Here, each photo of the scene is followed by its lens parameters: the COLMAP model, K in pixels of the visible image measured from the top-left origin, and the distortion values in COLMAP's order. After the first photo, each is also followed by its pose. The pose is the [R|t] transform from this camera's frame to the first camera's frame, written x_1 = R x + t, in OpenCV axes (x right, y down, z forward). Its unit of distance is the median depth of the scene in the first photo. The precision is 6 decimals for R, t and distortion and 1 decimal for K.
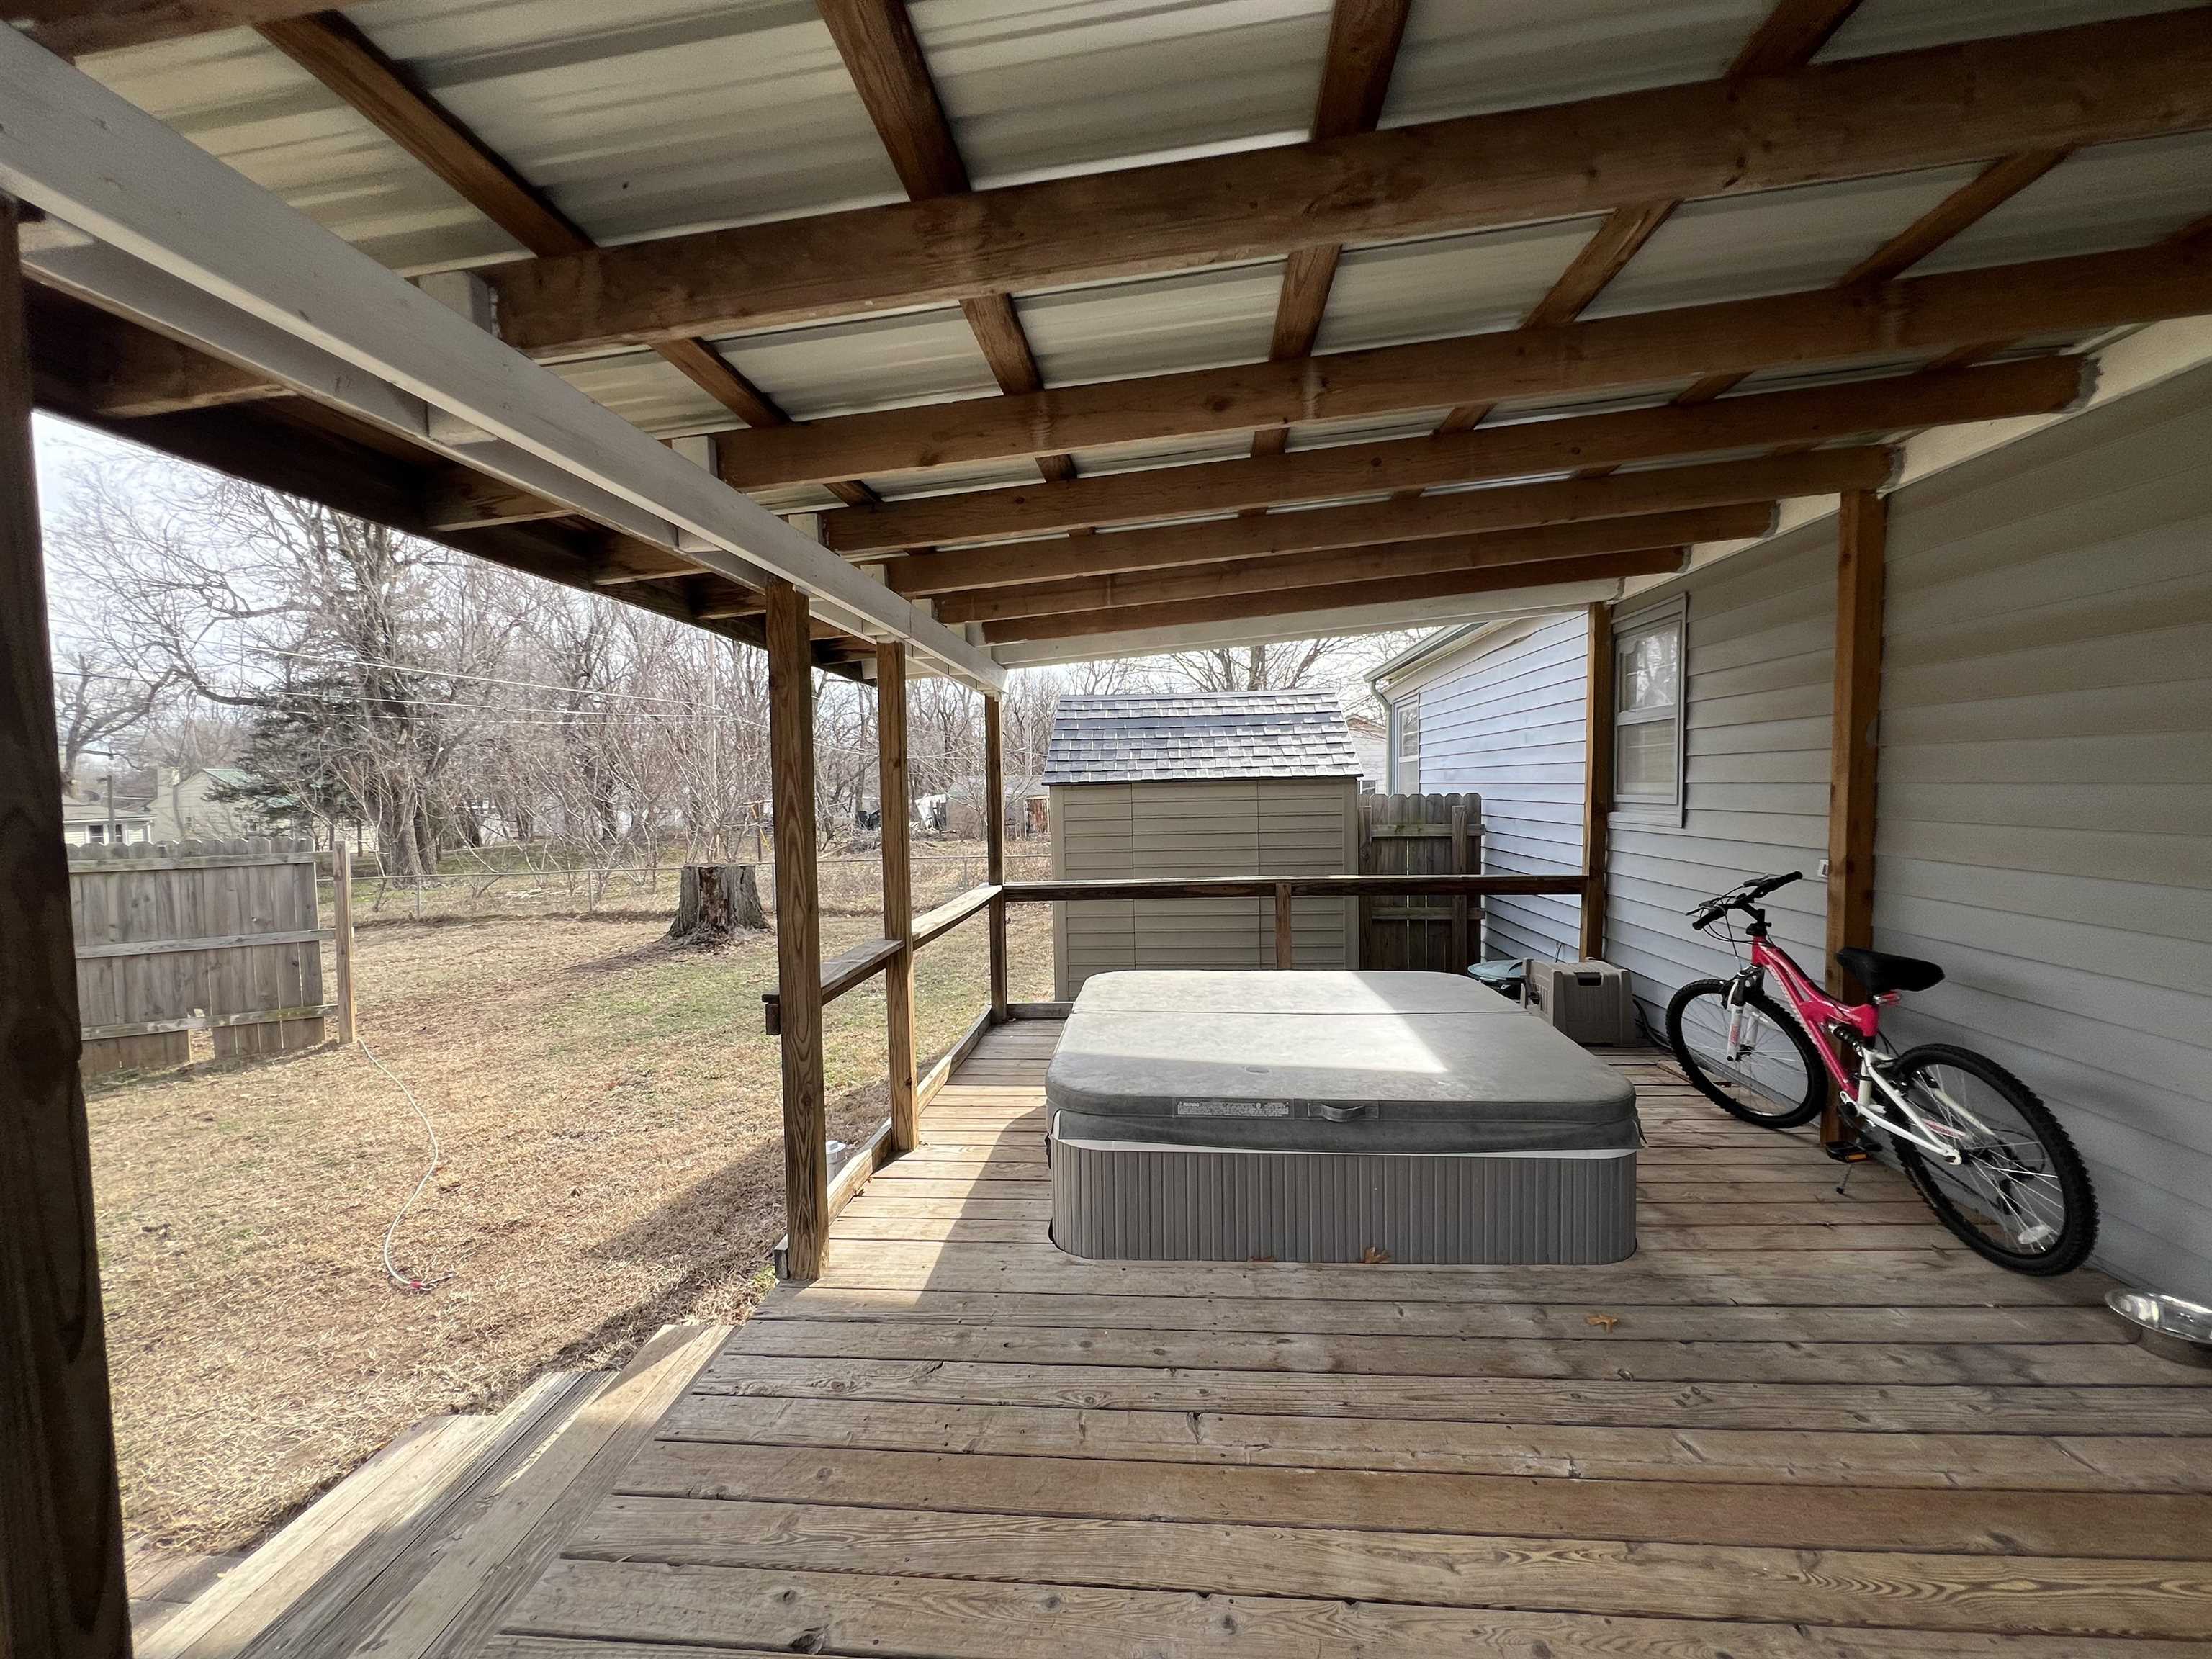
lens RADIAL K [[881.4, 0, 1098.9], [0, 881.4, 828.5], [0, 0, 1]] dist [-0.000312, 0.000357]
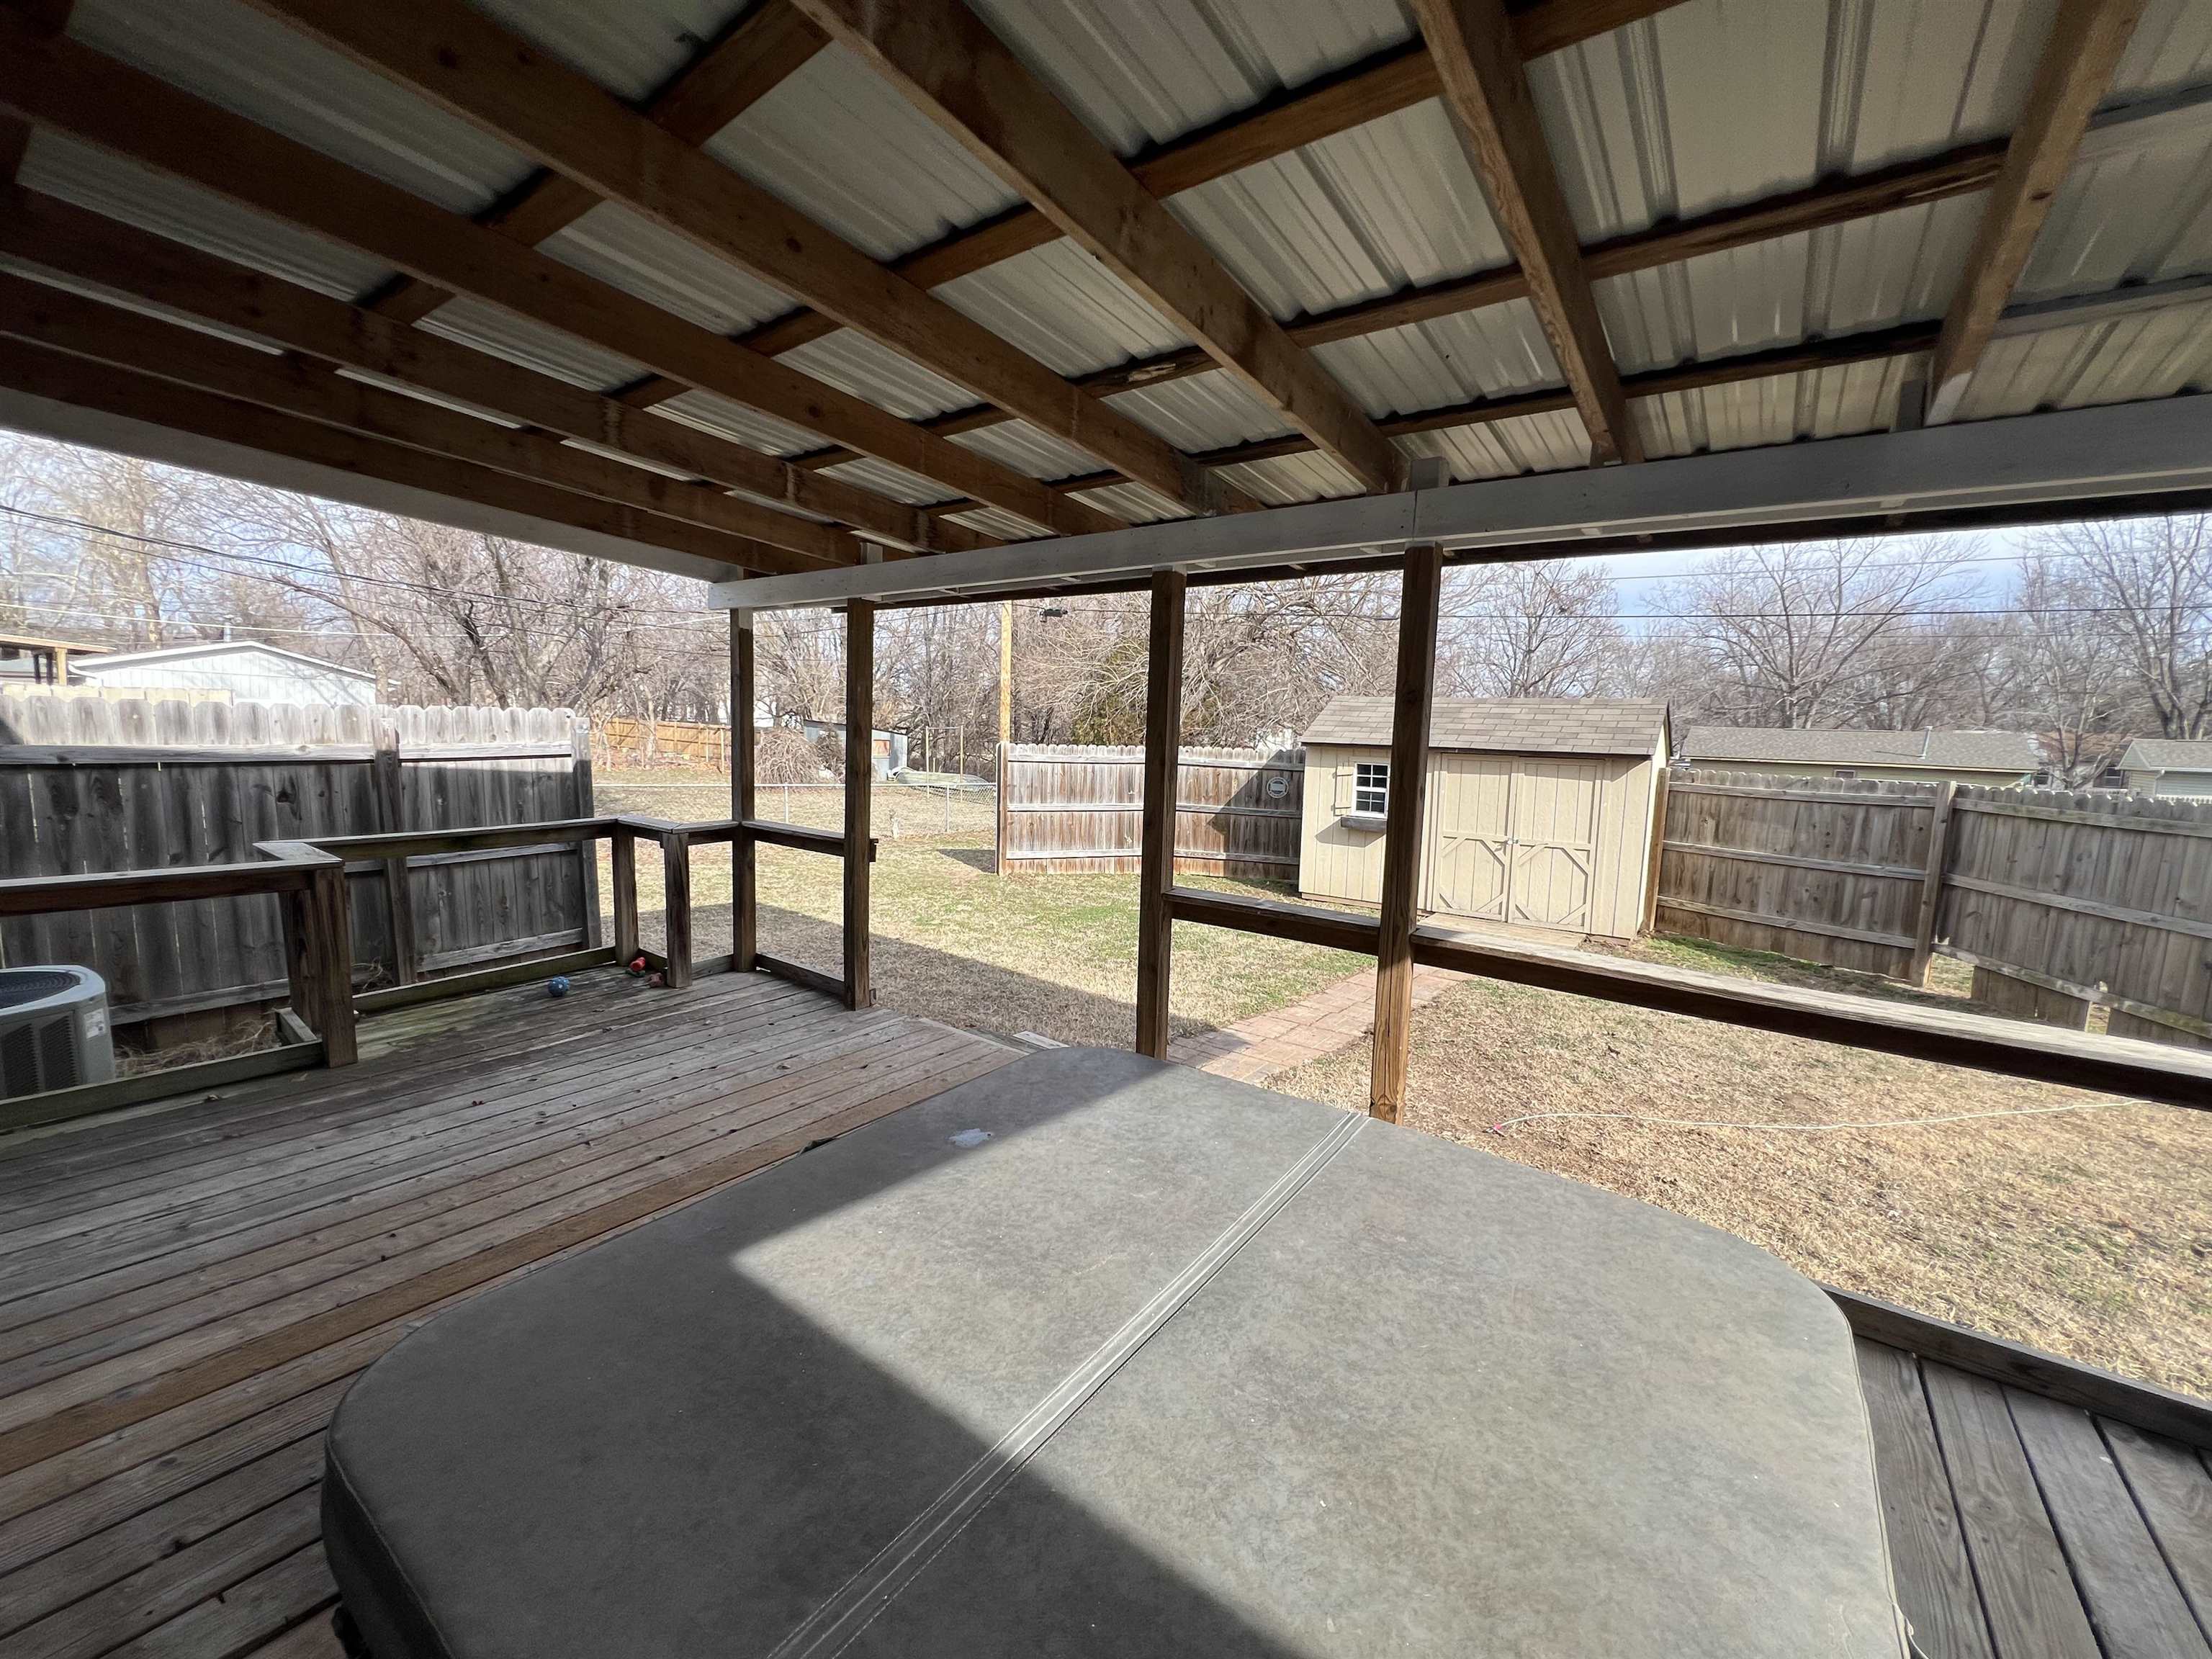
lens RADIAL K [[881.4, 0, 1097.8], [0, 881.4, 830.1], [0, 0, 1]] dist [-0.000312, 0.000357]
pose [[-0.516135, 0.110582, -0.849338, 0.283177], [-0.062572, 0.984113, 0.166154, -0.038568], [0.854218, 0.138902, -0.501016, 0.565061]]
